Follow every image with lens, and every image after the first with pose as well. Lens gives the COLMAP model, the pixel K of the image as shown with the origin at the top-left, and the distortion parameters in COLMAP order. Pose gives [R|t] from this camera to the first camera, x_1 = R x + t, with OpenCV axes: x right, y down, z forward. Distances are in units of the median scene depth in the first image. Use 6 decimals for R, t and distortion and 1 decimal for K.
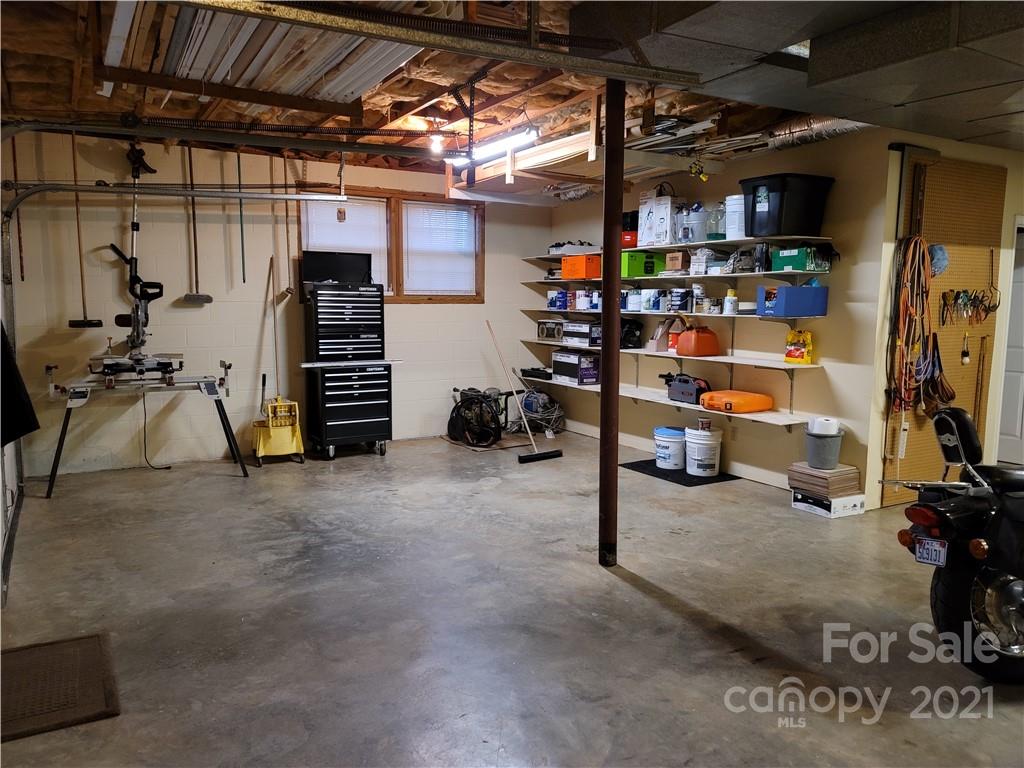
lens RADIAL K [[758.1, 0, 510.8], [0, 758.1, 383.2], [0, 0, 1]] dist [0.059747, -0.006093]
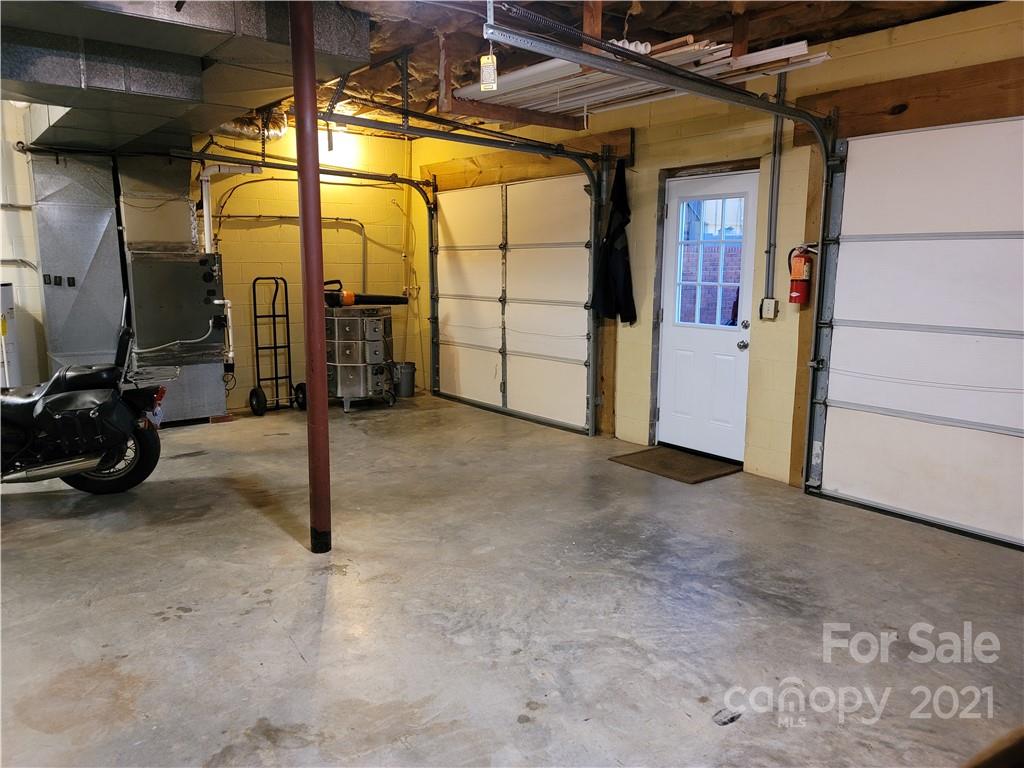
lens RADIAL K [[758.1, 0, 513.1], [0, 758.1, 382.9], [0, 0, 1]] dist [0.059747, -0.006093]
pose [[-0.989724, 0.014520, -0.142249, 0.024569], [-0.024605, 0.962697, 0.269461, -0.188578], [0.140855, 0.270192, -0.952447, 1.676841]]
